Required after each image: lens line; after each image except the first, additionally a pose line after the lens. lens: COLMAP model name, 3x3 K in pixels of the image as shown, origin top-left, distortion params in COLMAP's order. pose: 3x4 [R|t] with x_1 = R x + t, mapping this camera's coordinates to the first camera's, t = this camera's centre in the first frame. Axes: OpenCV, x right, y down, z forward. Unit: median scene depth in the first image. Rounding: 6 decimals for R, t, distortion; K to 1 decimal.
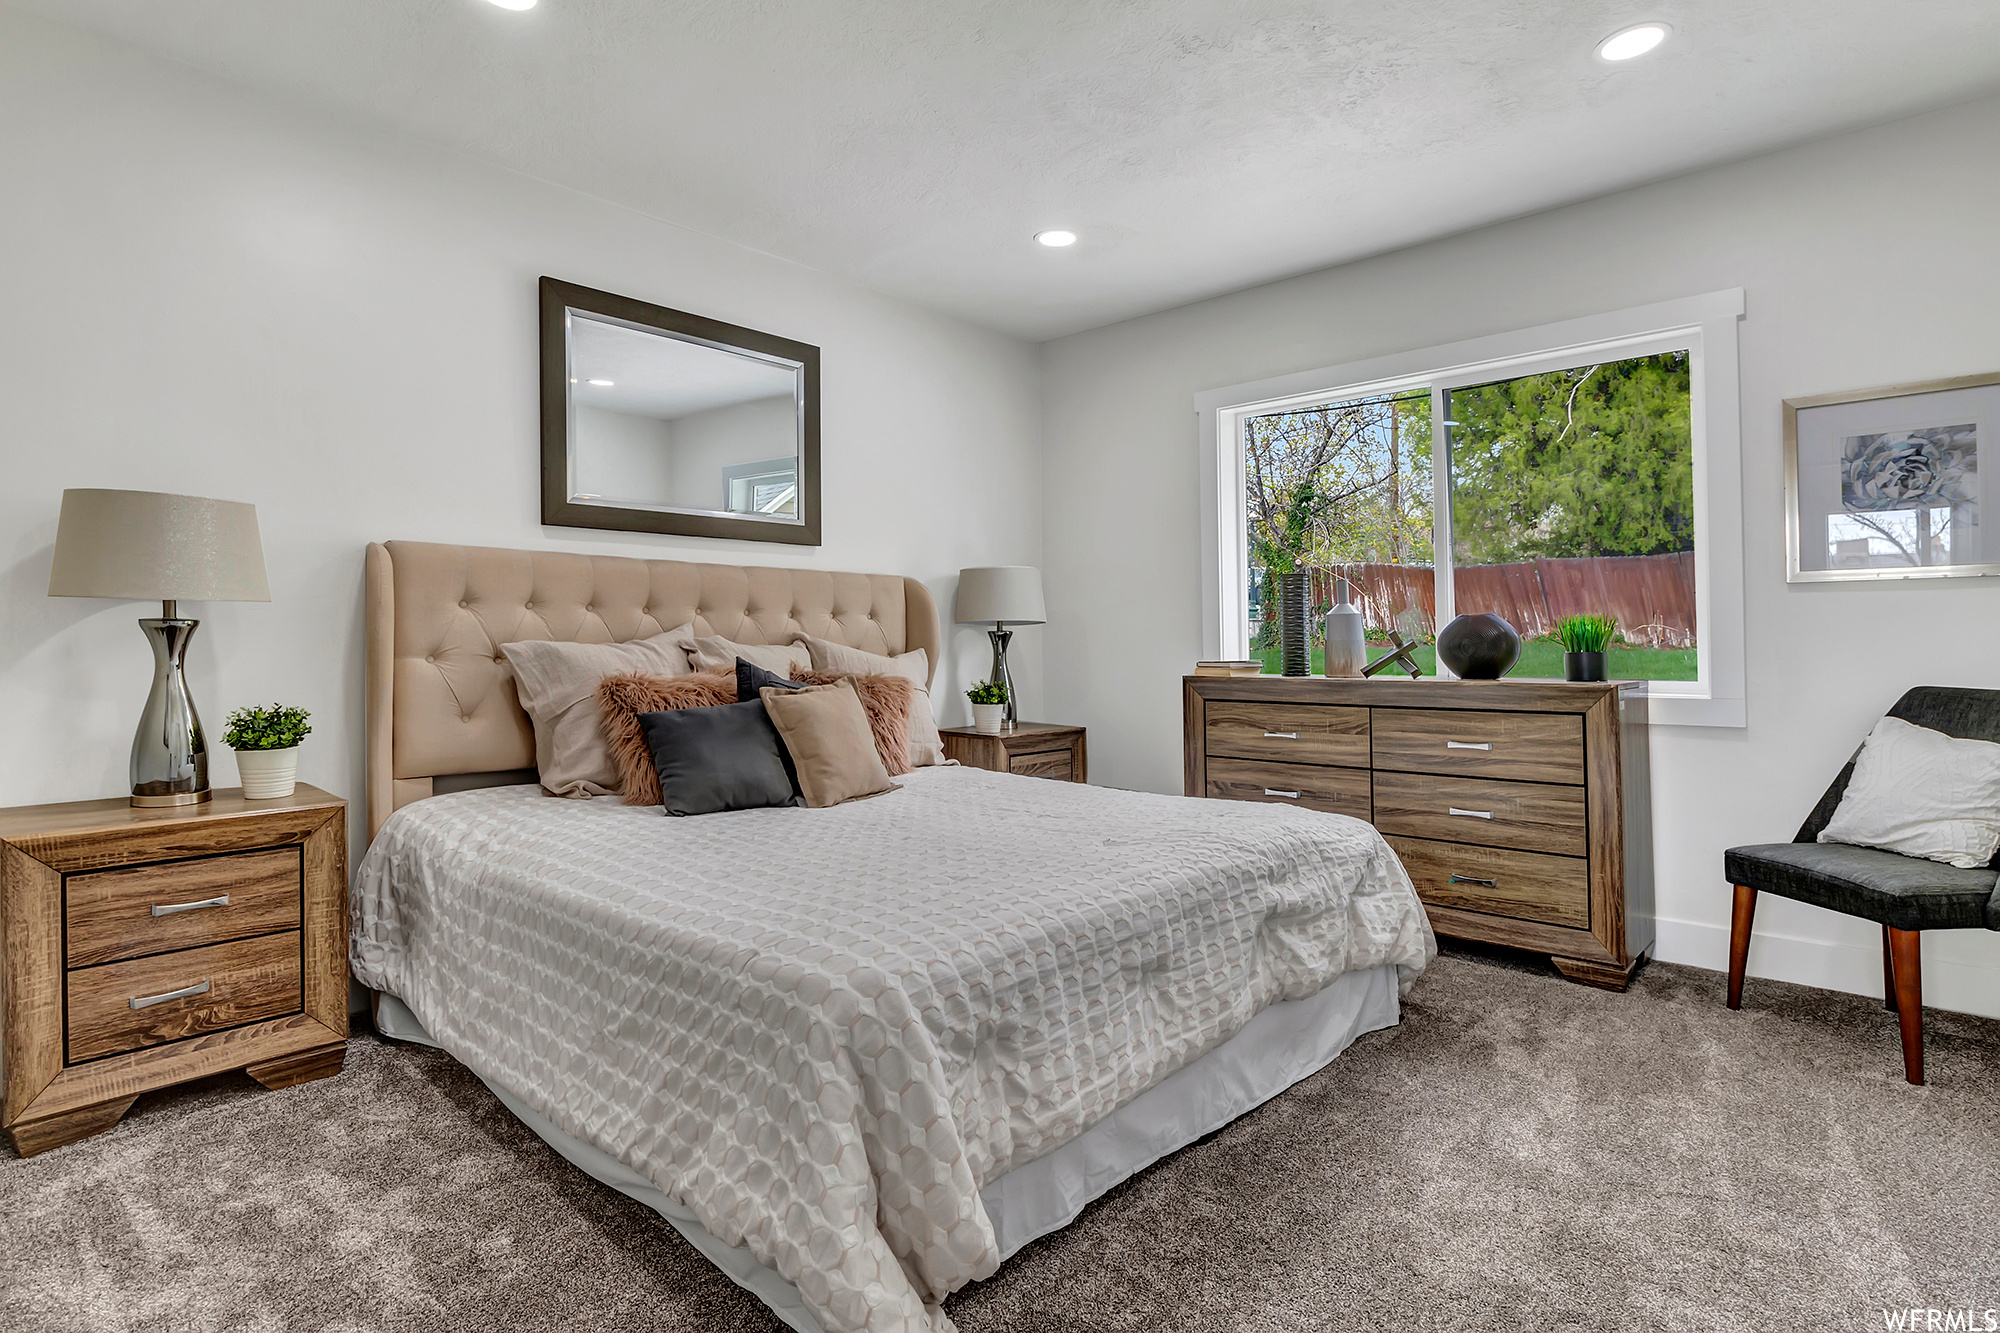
lens RADIAL K [[1010.0, 0, 1007.5], [0, 1010.0, 645.1], [0, 0, 1]] dist [0.004674, -0.001387]
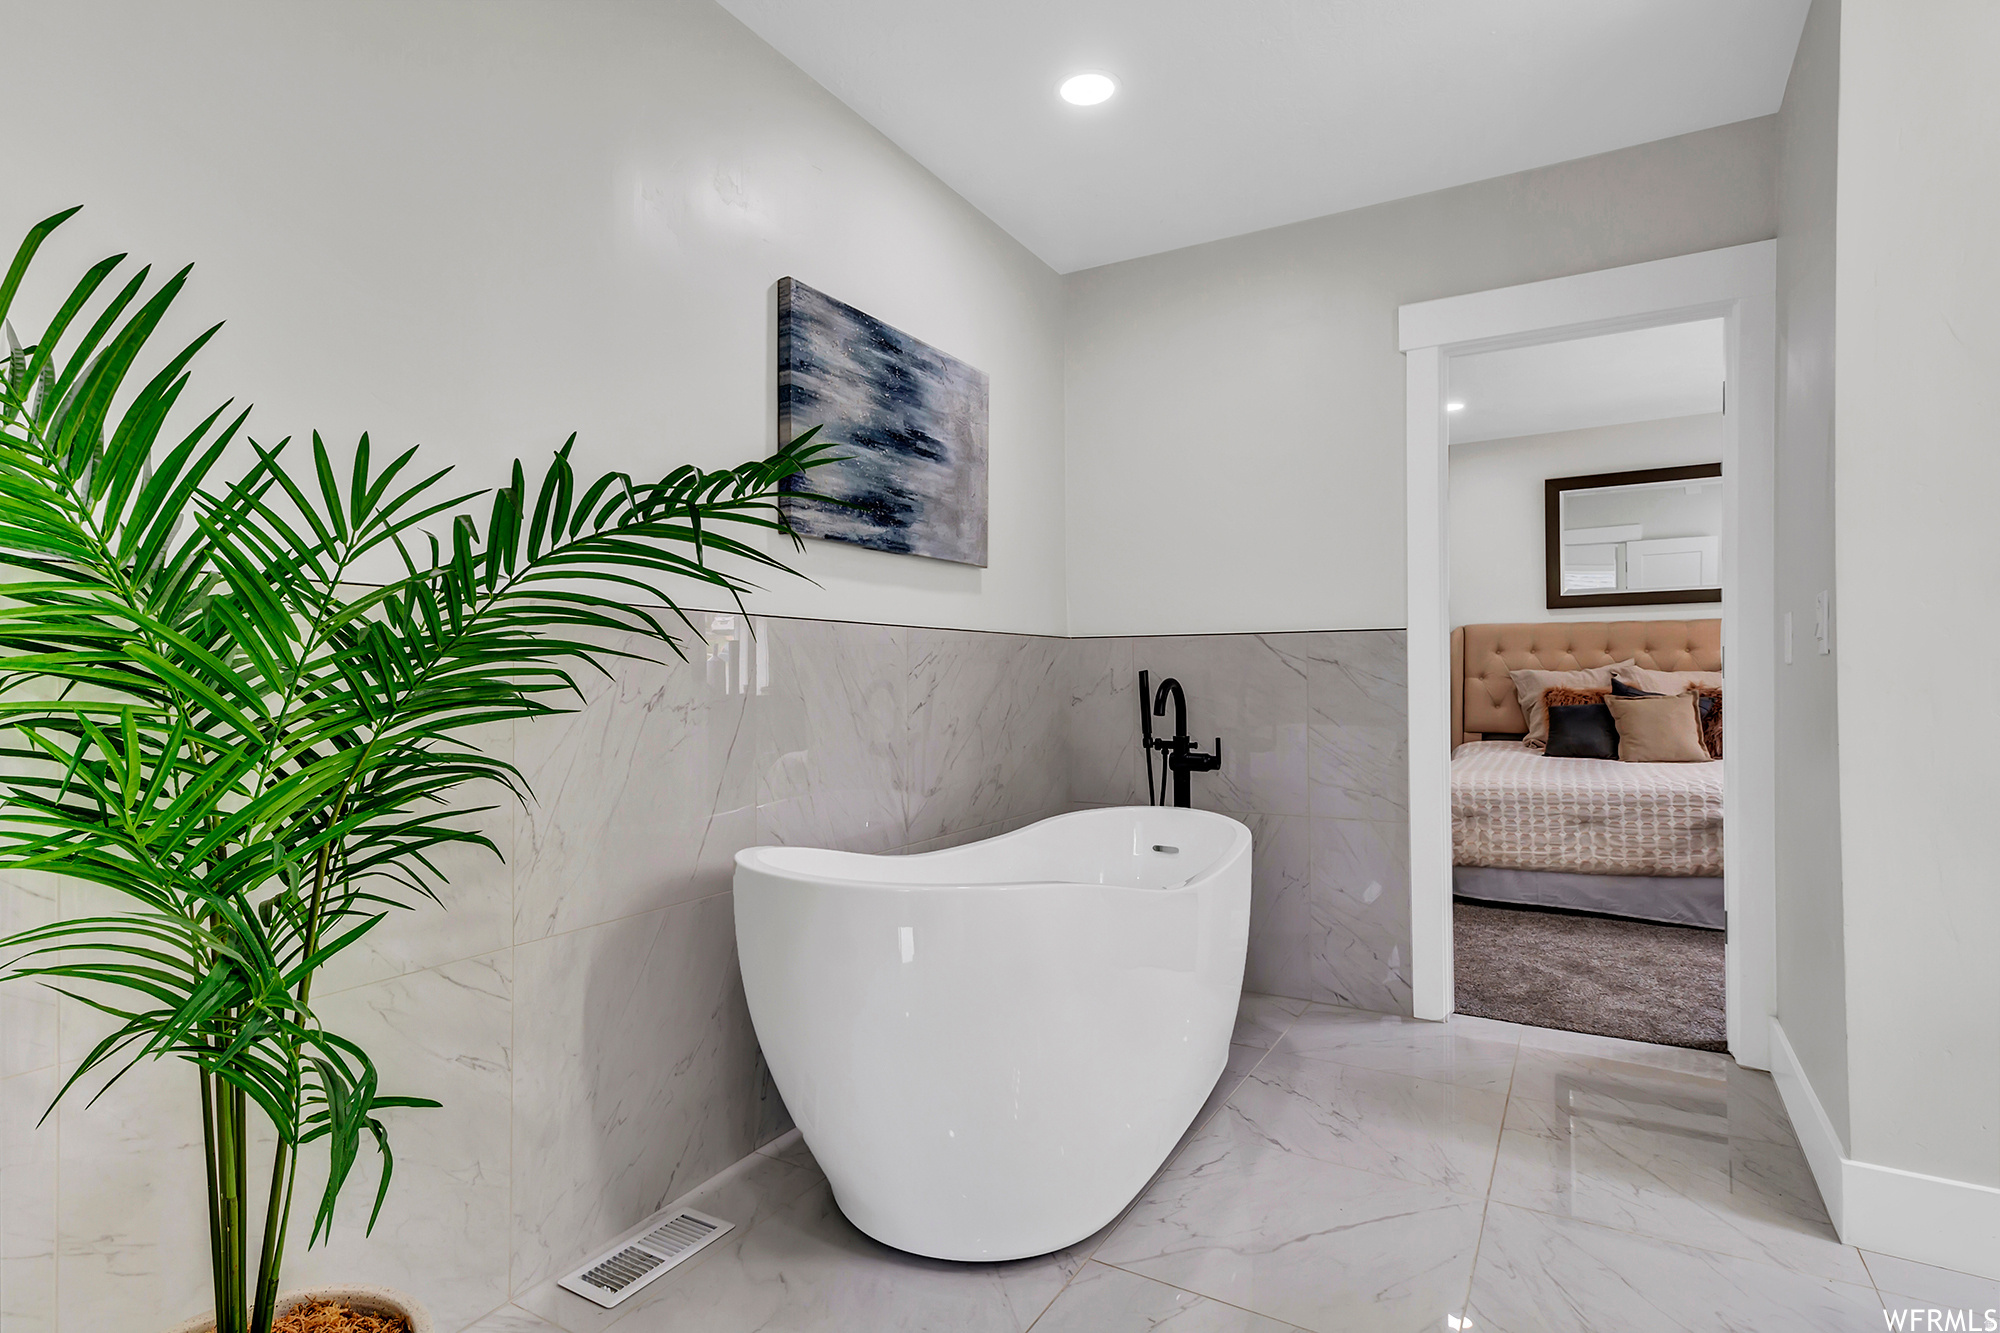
lens RADIAL K [[1010.0, 0, 991.0], [0, 1010.0, 668.8], [0, 0, 1]] dist [0.004674, -0.001387]
pose [[0.203205, -0.003208, -0.979131, 1.304705], [0.005301, 0.999984, -0.002176, -0.007245], [0.979122, -0.004748, 0.203219, -0.460015]]
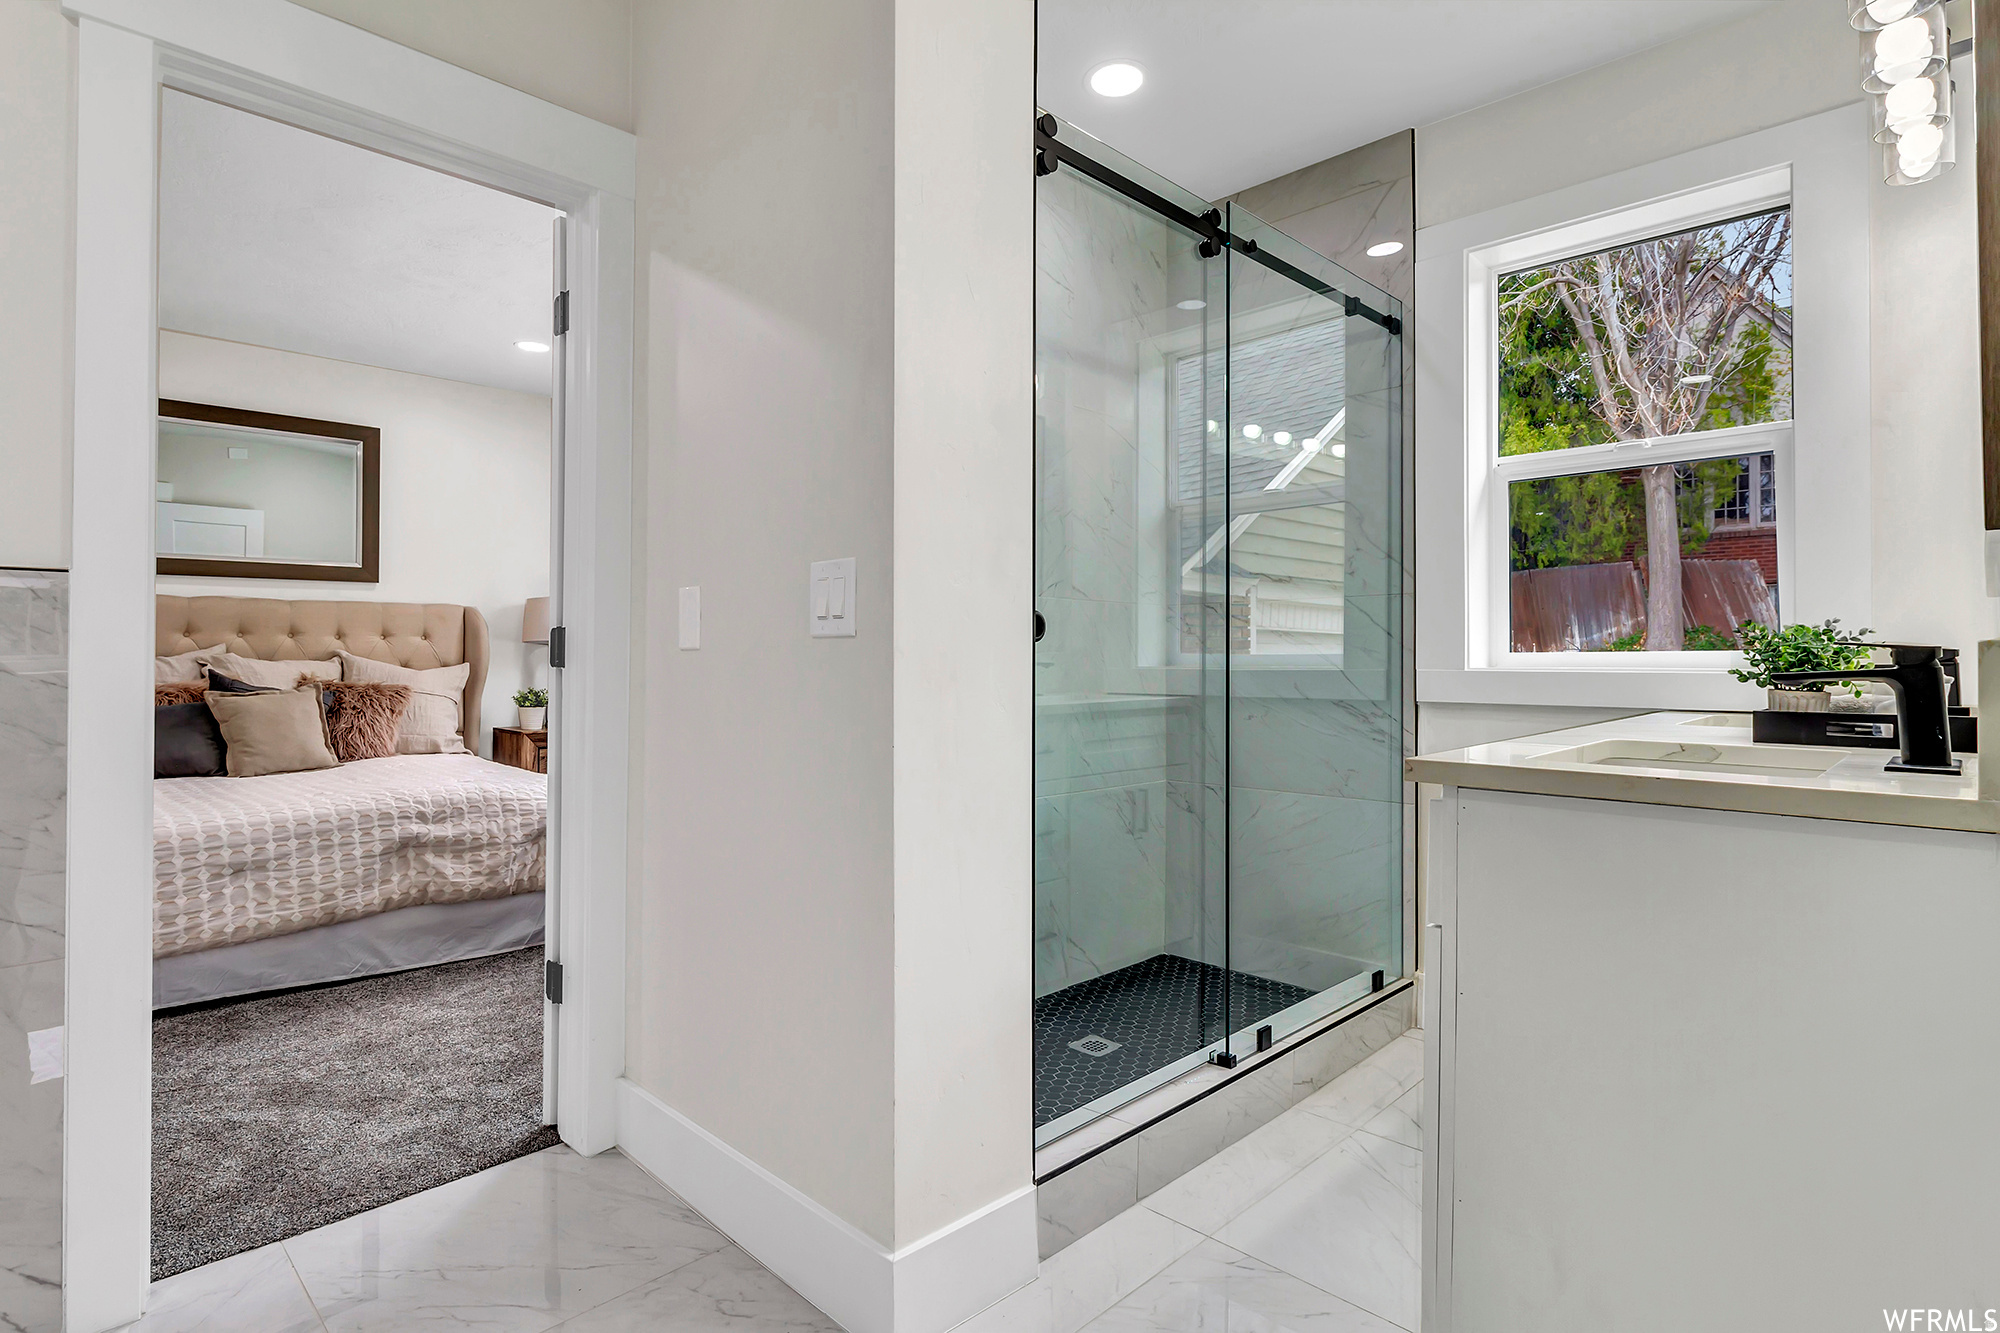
lens RADIAL K [[1010.0, 0, 986.7], [0, 1010.0, 650.0], [0, 0, 1]] dist [0.004674, -0.001387]
pose [[0.998680, -0.000099, -0.051354, 0.881248], [-0.000363, 0.999960, -0.008983, -0.002266], [0.051353, 0.008990, 0.998640, -0.328268]]
